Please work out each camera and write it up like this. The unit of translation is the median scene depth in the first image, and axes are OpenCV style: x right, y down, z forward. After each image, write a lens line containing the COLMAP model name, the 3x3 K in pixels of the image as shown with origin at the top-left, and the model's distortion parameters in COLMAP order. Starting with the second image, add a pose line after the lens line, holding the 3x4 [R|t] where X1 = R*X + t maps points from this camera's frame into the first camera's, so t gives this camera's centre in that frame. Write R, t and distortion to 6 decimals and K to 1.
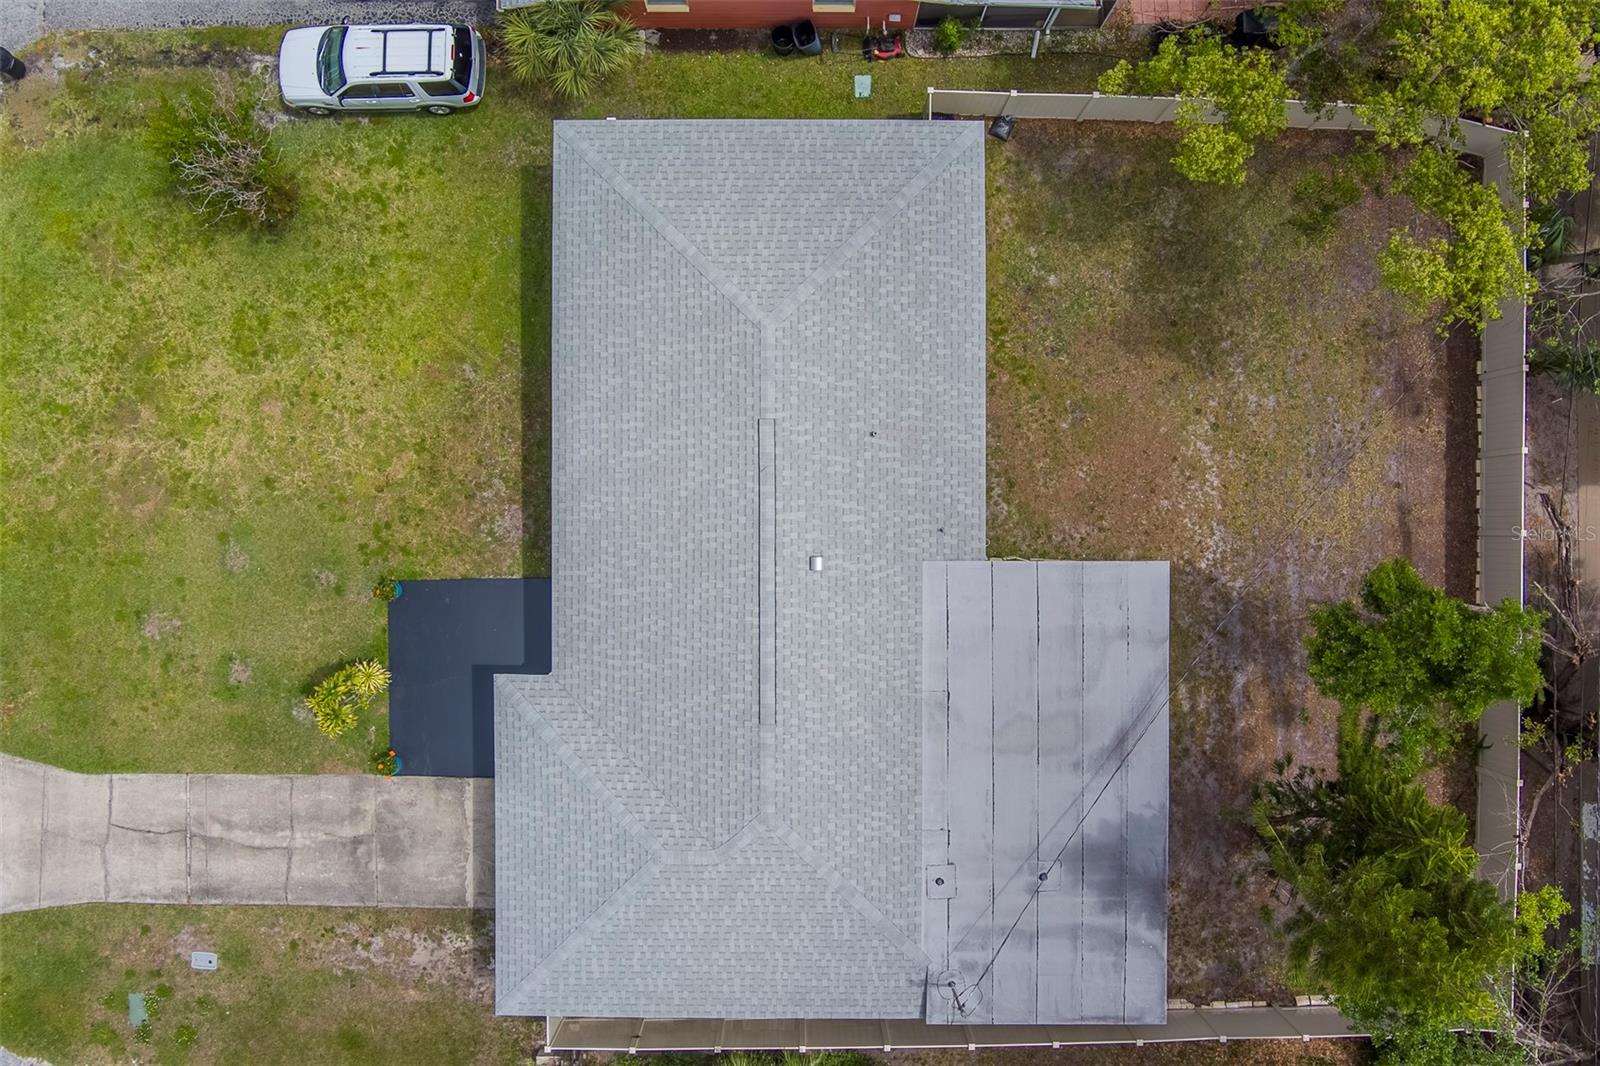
lens RADIAL K [[1293.4, 0, 796.4], [0, 1293.4, 503.6], [0, 0, 1]] dist [-0.068895, 0.015860]
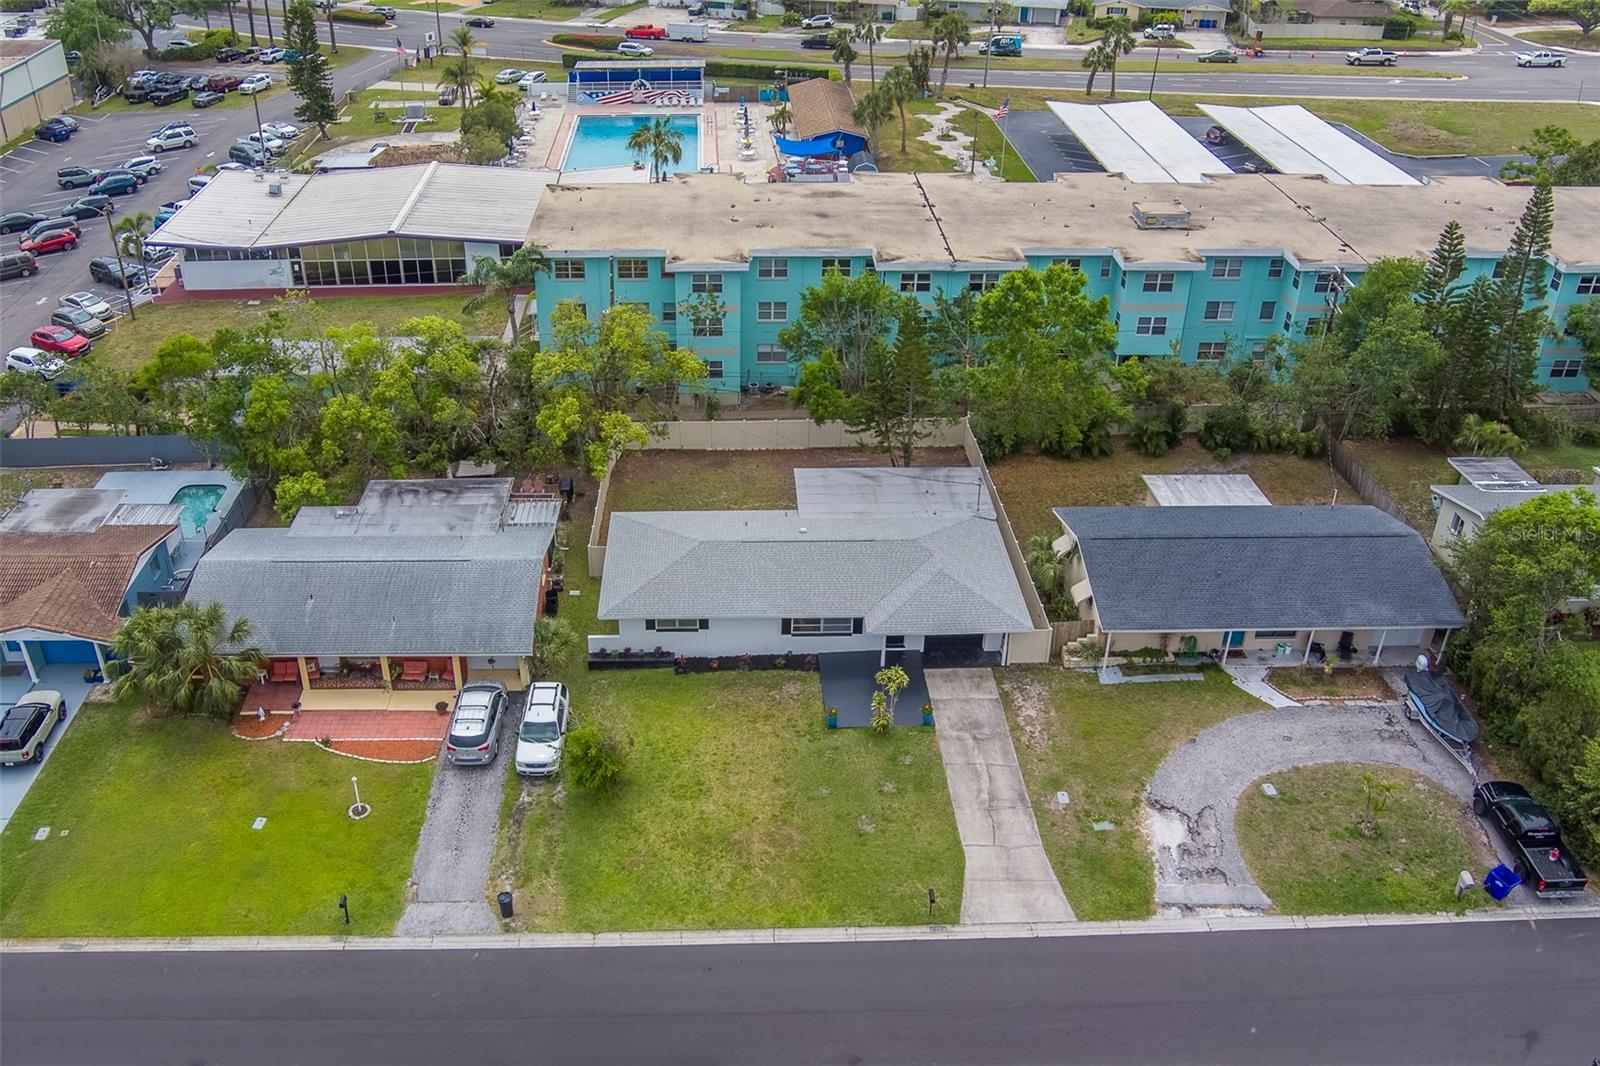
lens RADIAL K [[1336.0, 0, 721.5], [0, 1336.0, 487.3], [0, 0, 1]] dist [-0.061136, 0.004115]
pose [[-0.006602, -0.489581, 0.871933, -1.805444], [0.999978, -0.002396, 0.006226, -0.102178], [-0.000958, 0.871955, 0.489586, -0.220816]]
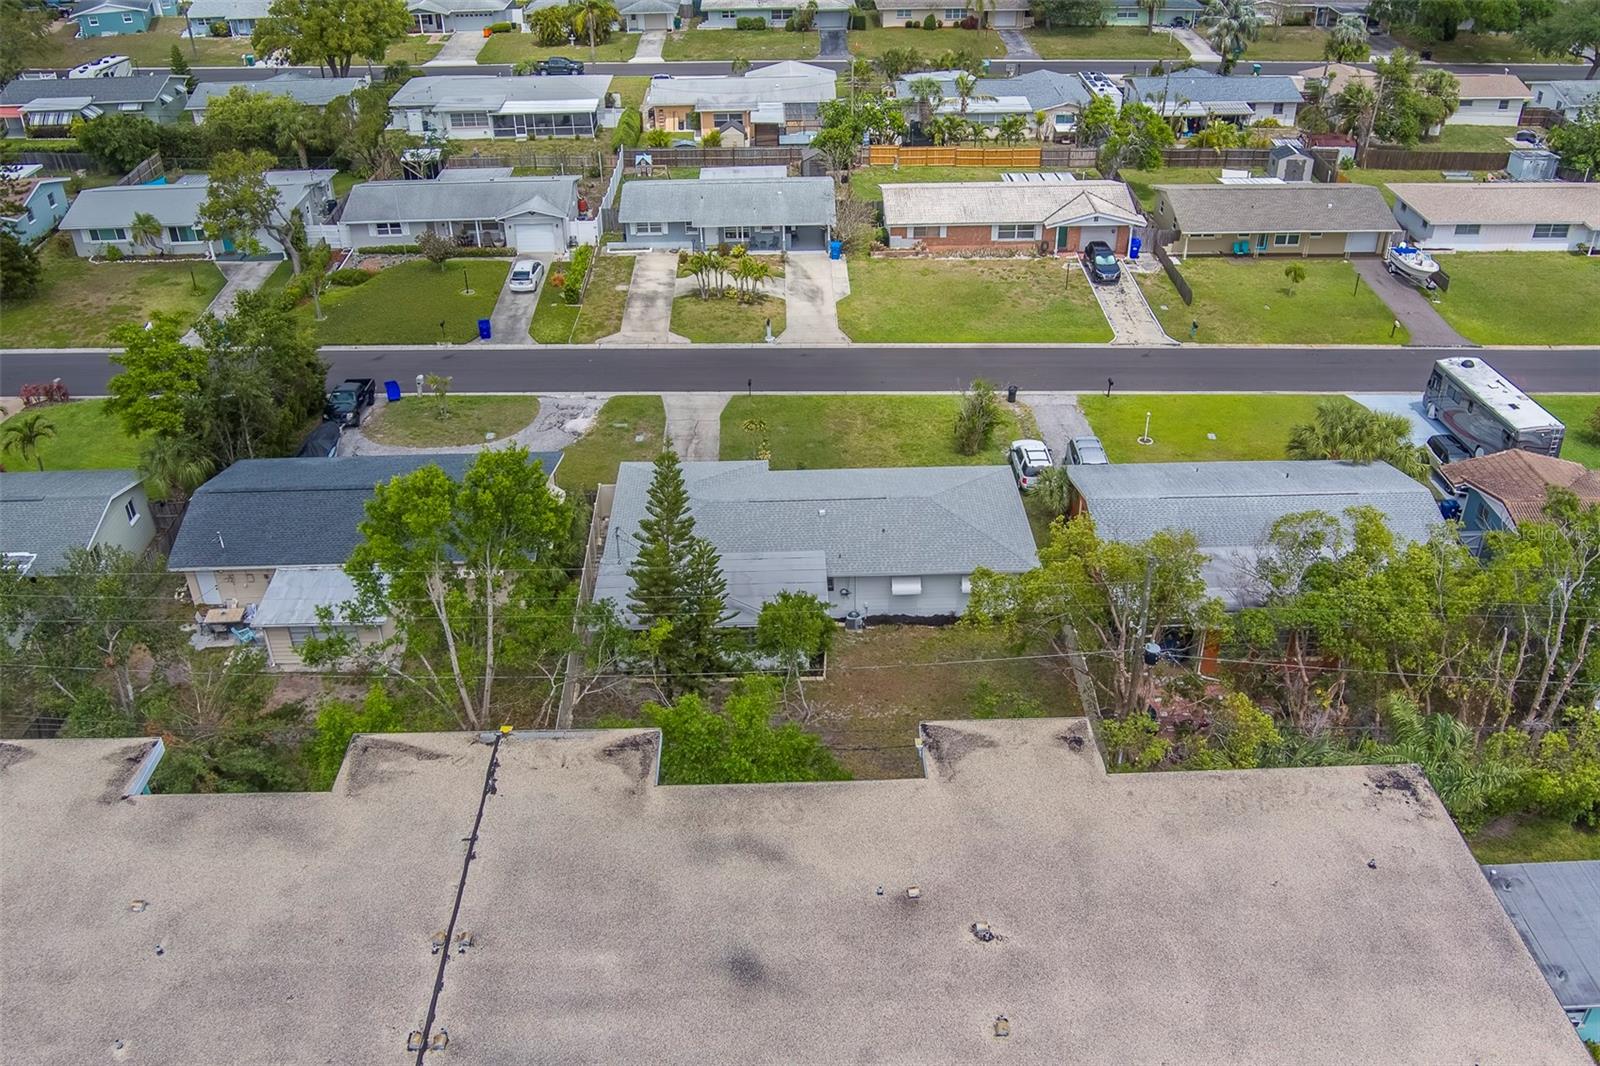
lens RADIAL K [[1359.4, 0, 801.7], [0, 1359.4, 539.7], [0, 0, 1]] dist [-0.065330, 0.012278]
pose [[0.025508, 0.535939, -0.843872, 1.758506], [-0.999482, 0.030234, -0.011010, 0.096215], [0.019613, 0.843715, 0.536432, -0.179486]]
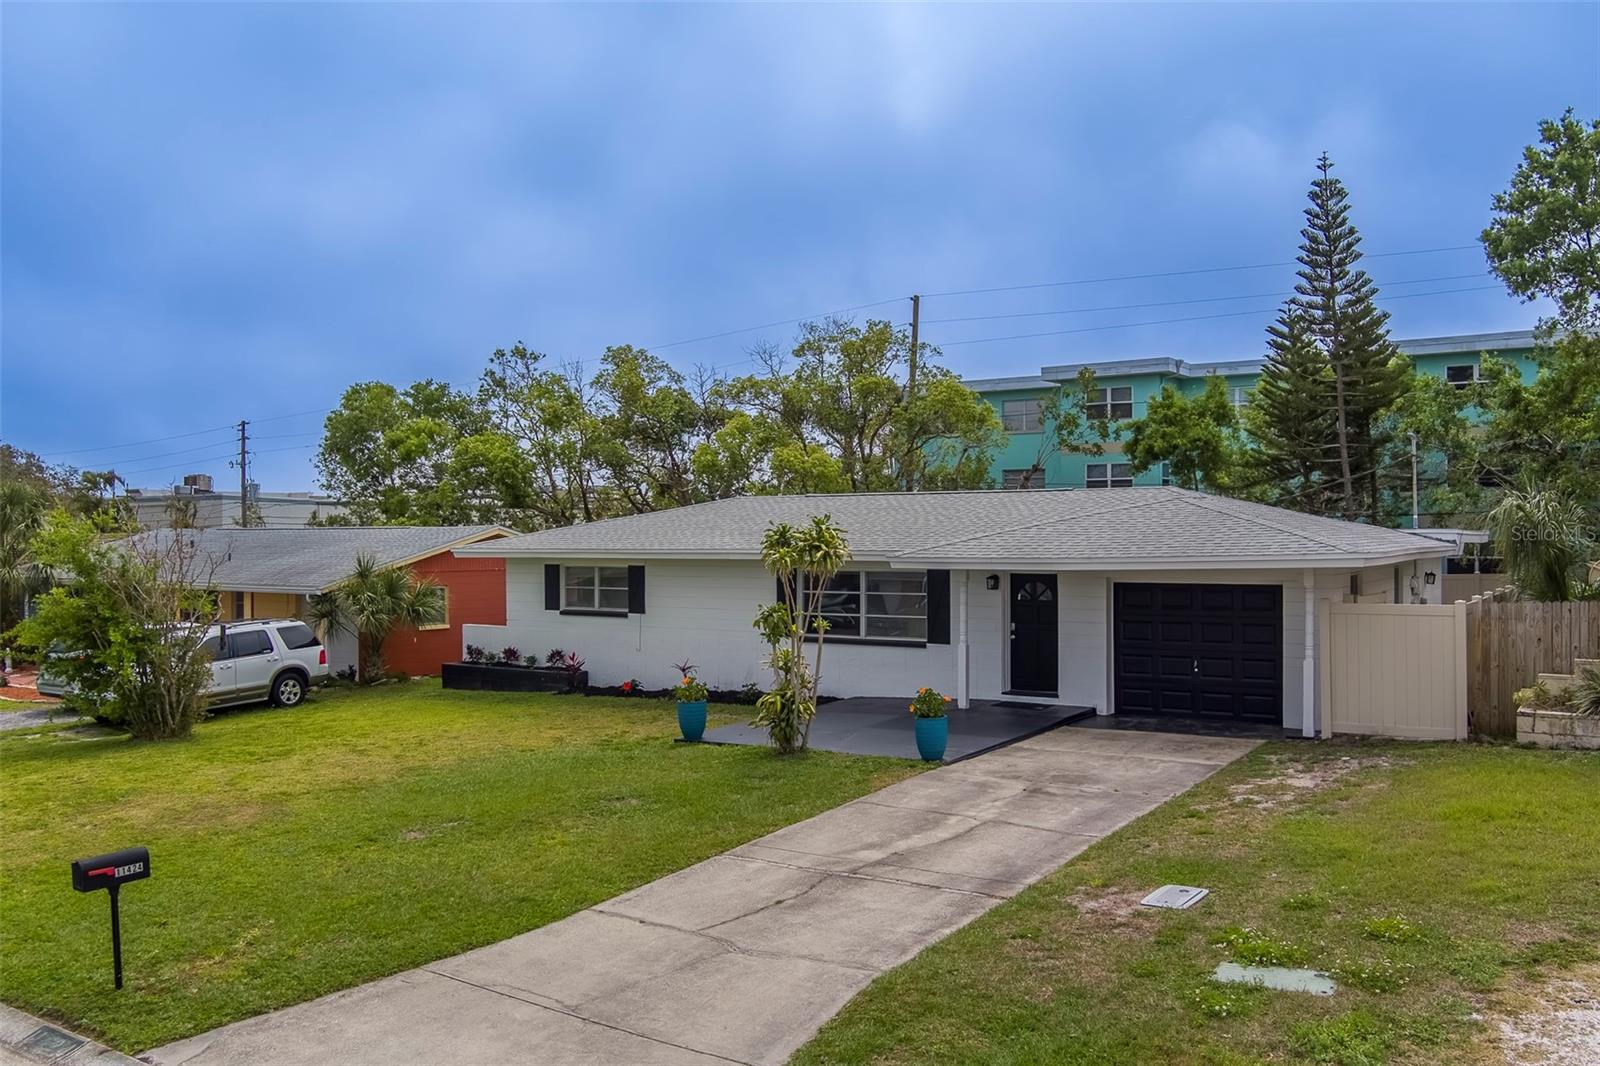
lens RADIAL K [[1306.1, 0, 800.0], [0, 1306.1, 533.0], [0, 0, 1]] dist [-0.075419, 0.035555]
pose [[0.559453, 0.003074, 0.828856, -0.824412], [0.828851, 0.003166, -0.559461, 0.476396], [-0.004344, 0.999990, -0.000777, 0.904343]]
